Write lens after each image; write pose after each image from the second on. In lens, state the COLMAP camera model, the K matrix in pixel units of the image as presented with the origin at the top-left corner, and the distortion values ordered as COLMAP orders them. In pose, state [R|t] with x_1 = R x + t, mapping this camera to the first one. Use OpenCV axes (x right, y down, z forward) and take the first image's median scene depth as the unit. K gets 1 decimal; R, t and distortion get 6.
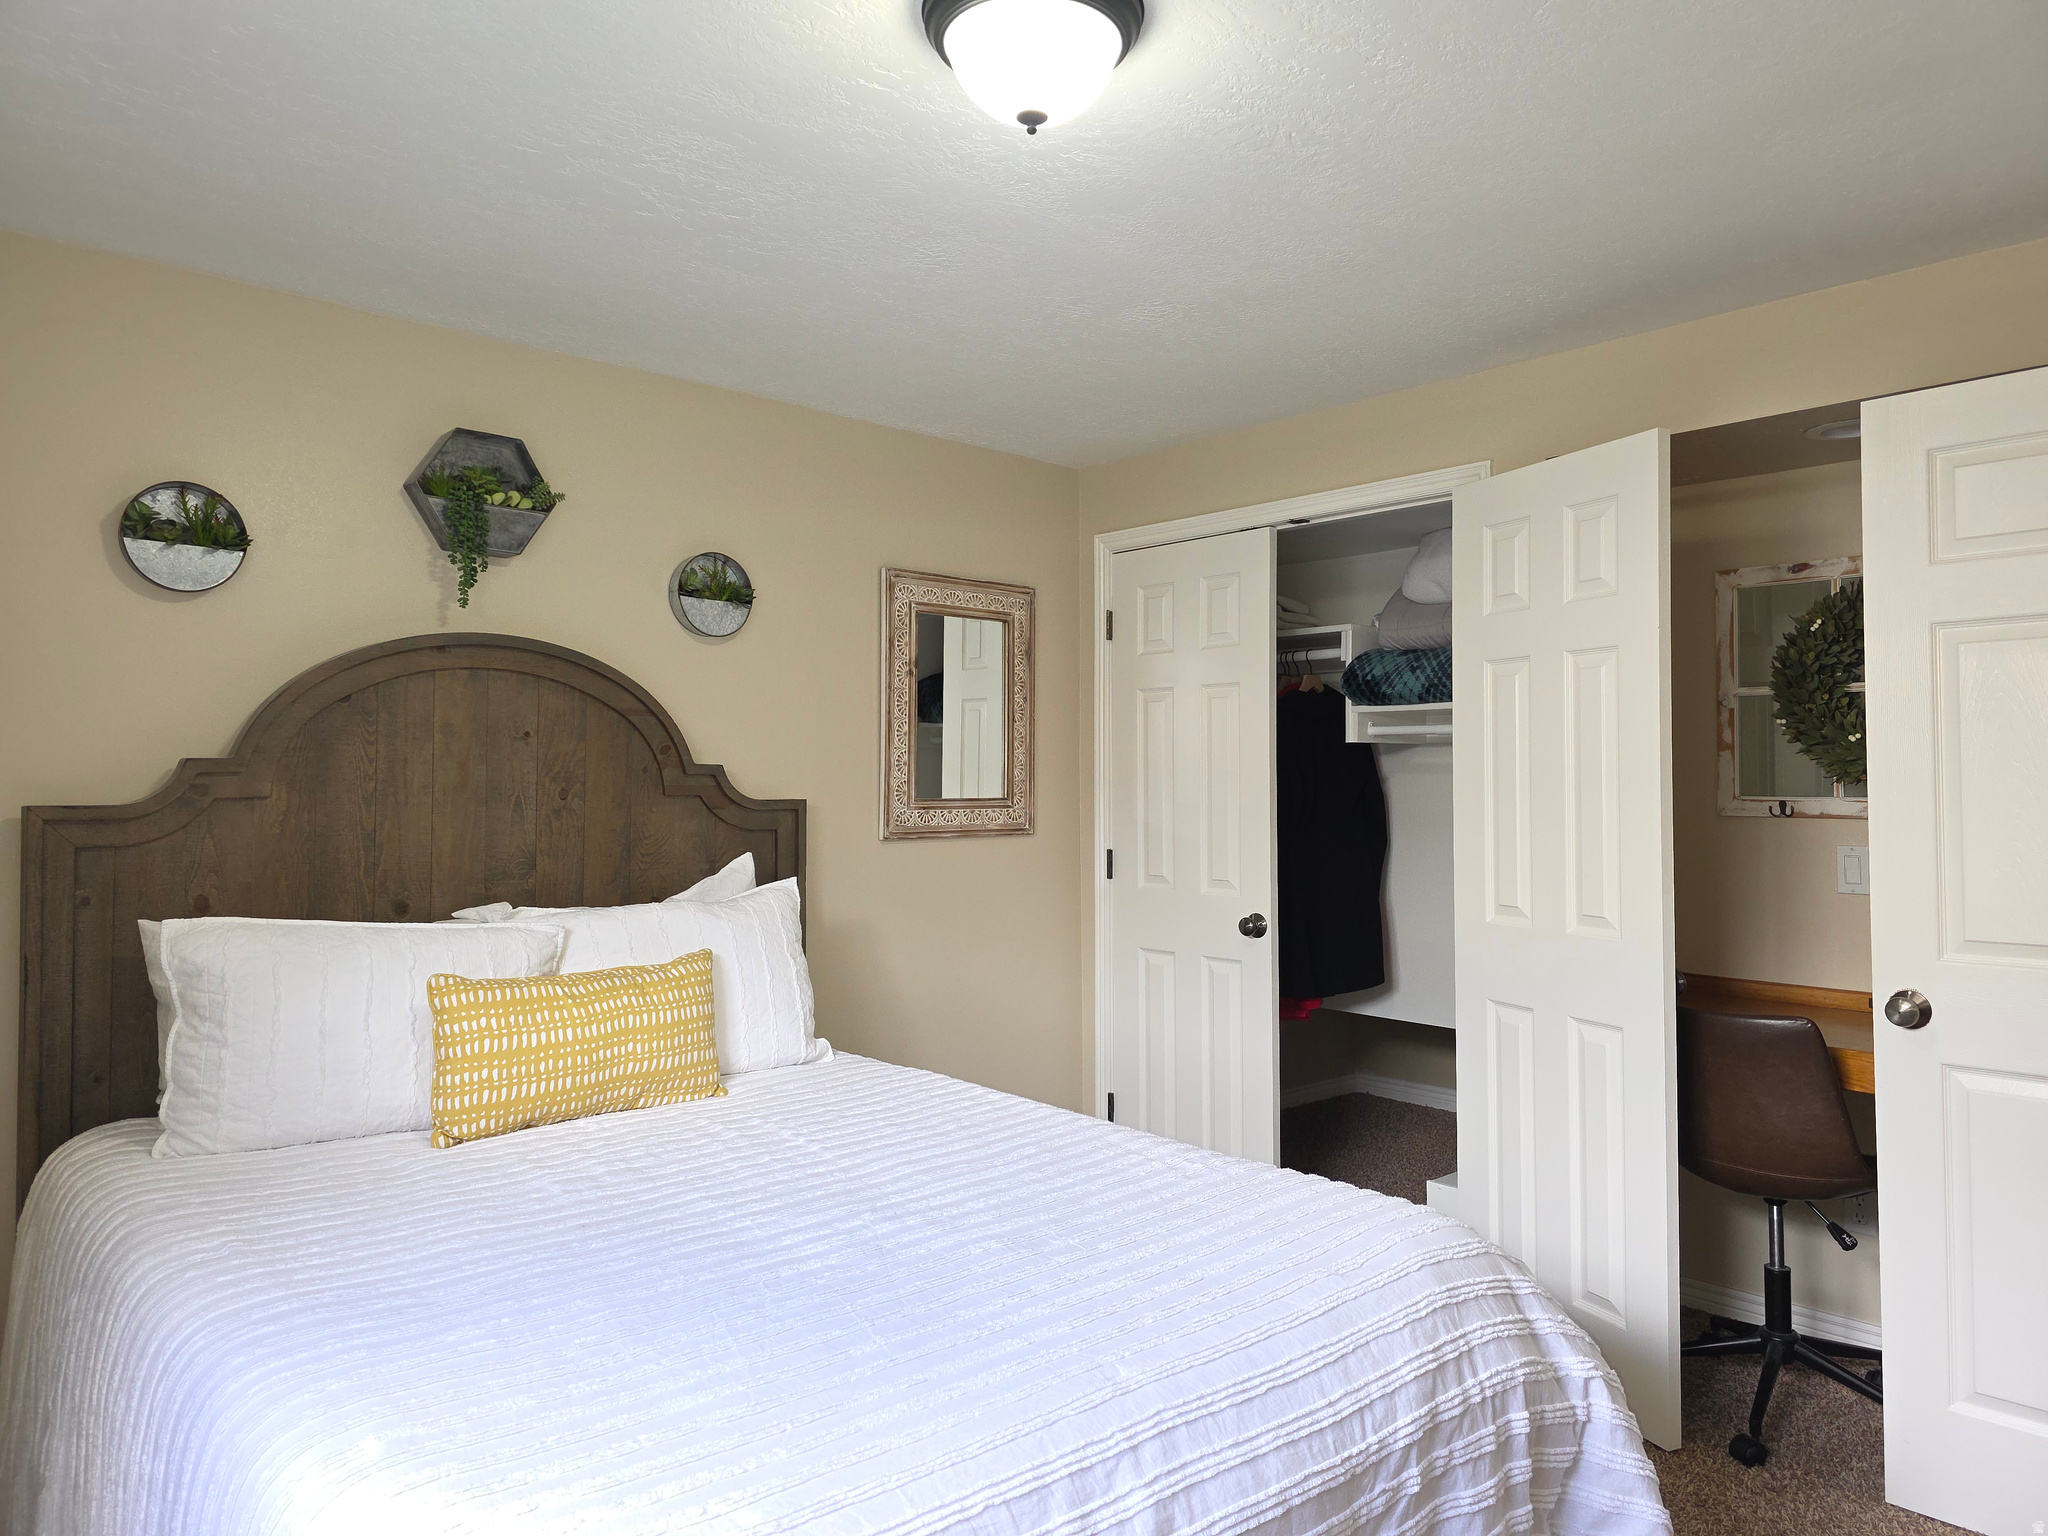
lens RADIAL K [[1369.2, 0, 1030.6], [0, 1369.2, 757.0], [0, 0, 1]] dist [0.062063, -0.056487]
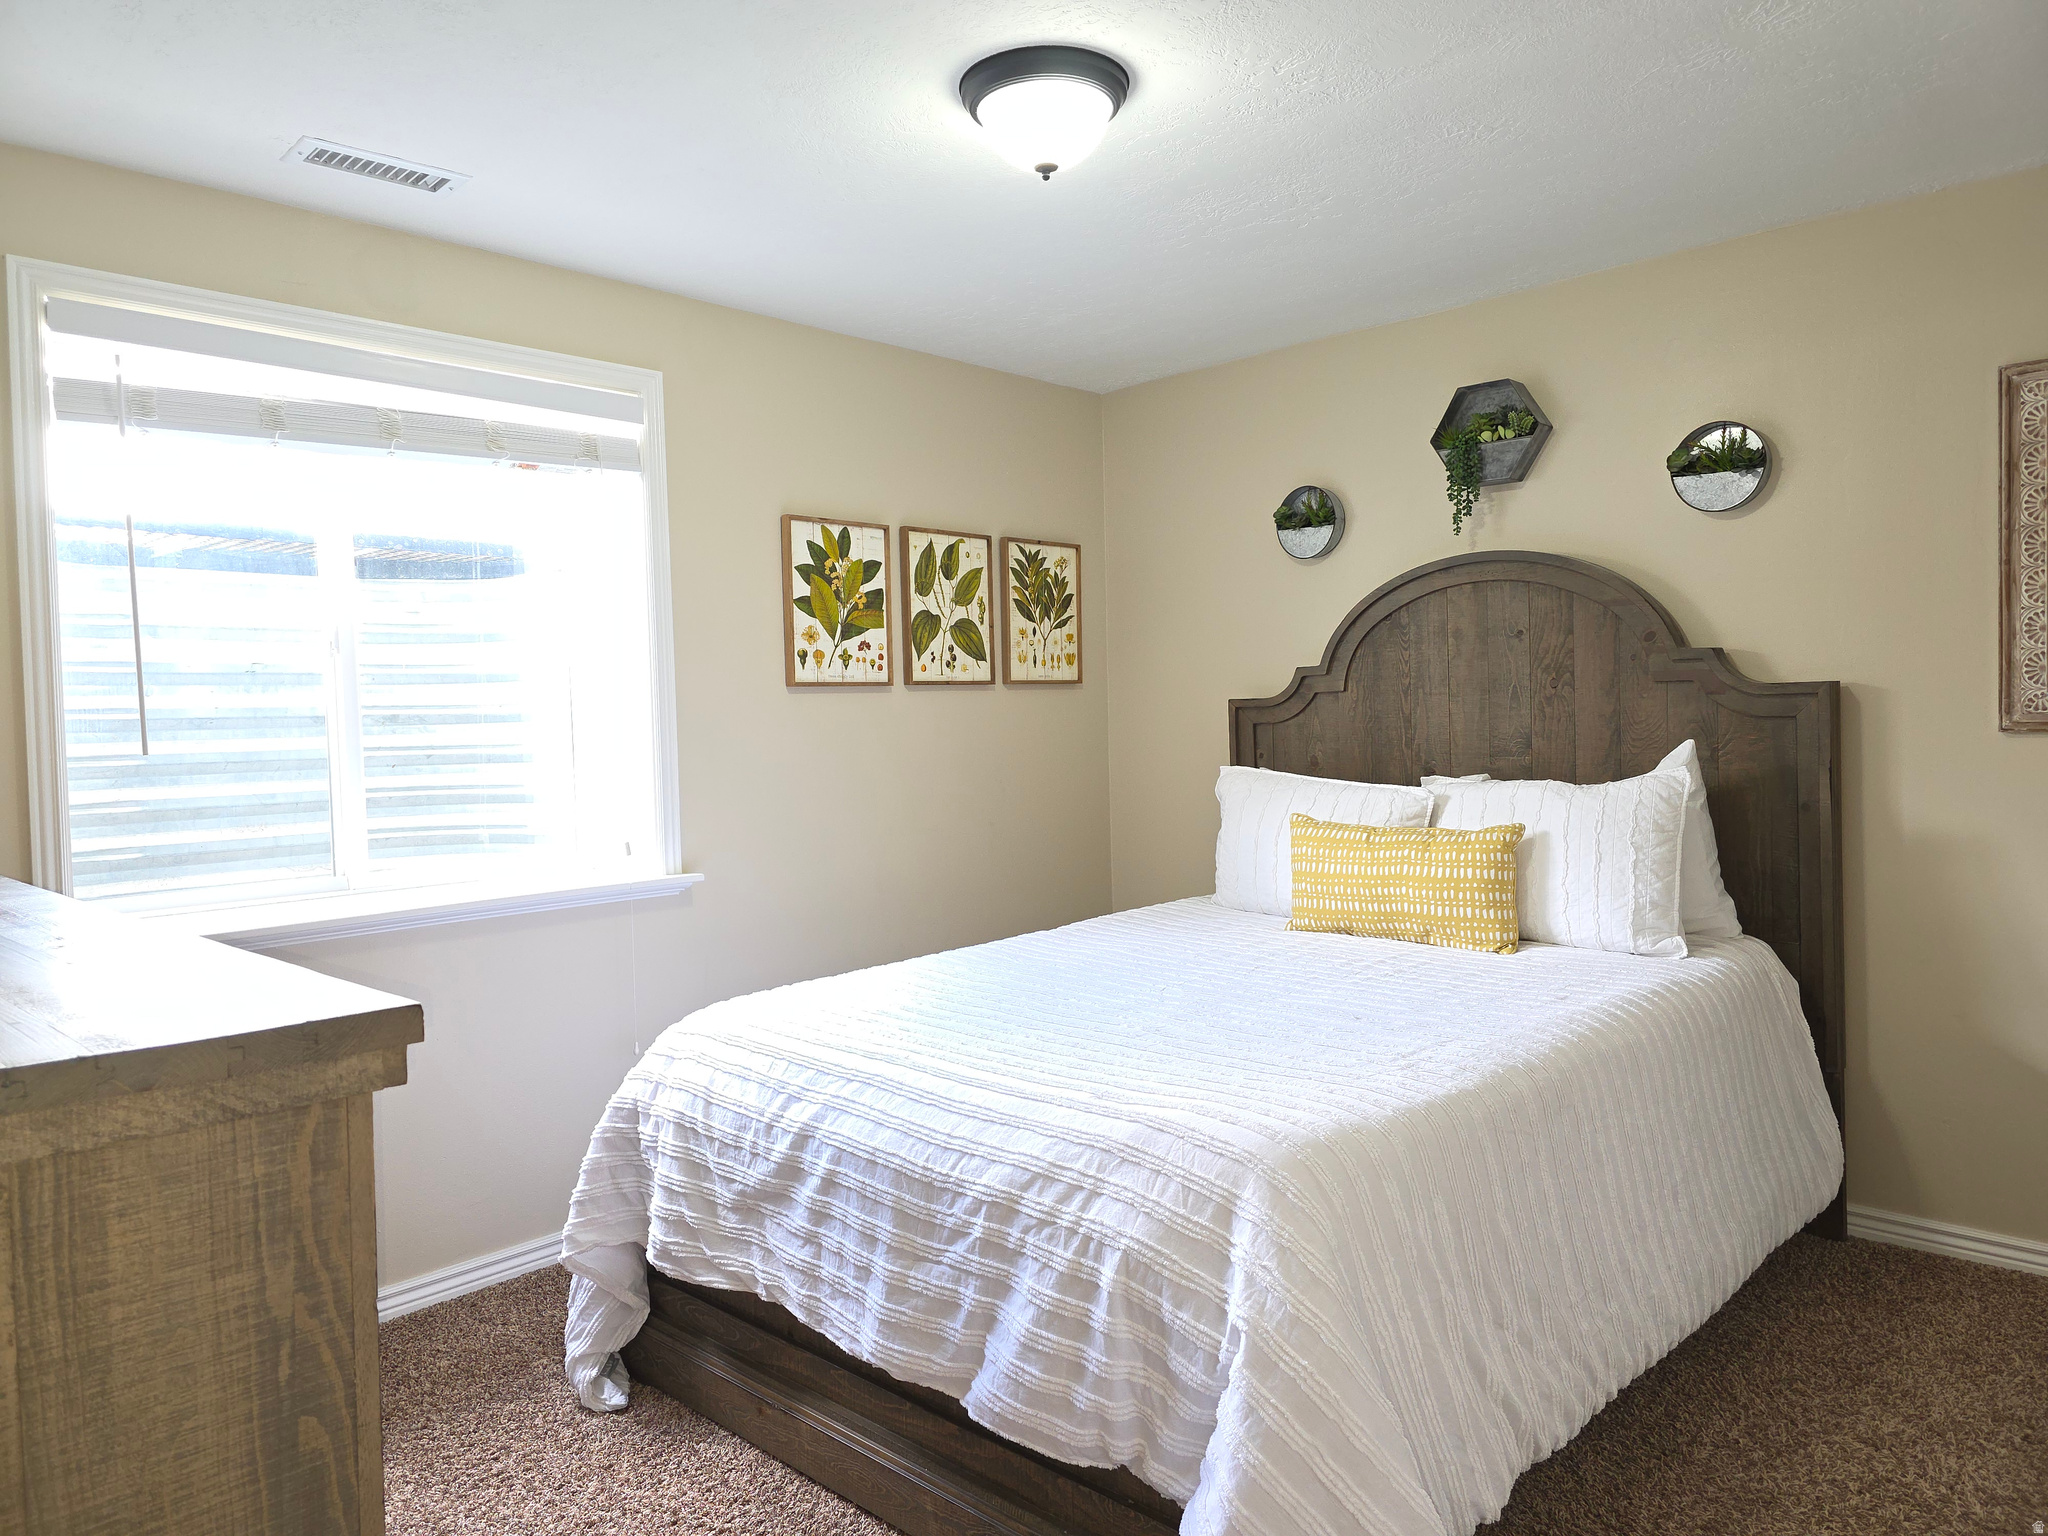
lens RADIAL K [[1369.2, 0, 1030.6], [0, 1369.2, 757.0], [0, 0, 1]] dist [0.062063, -0.056487]
pose [[0.062984, 0.030561, -0.997547, 0.811534], [0.044518, 0.998450, 0.033400, 0.032592], [0.997021, -0.046512, 0.061526, 0.536331]]
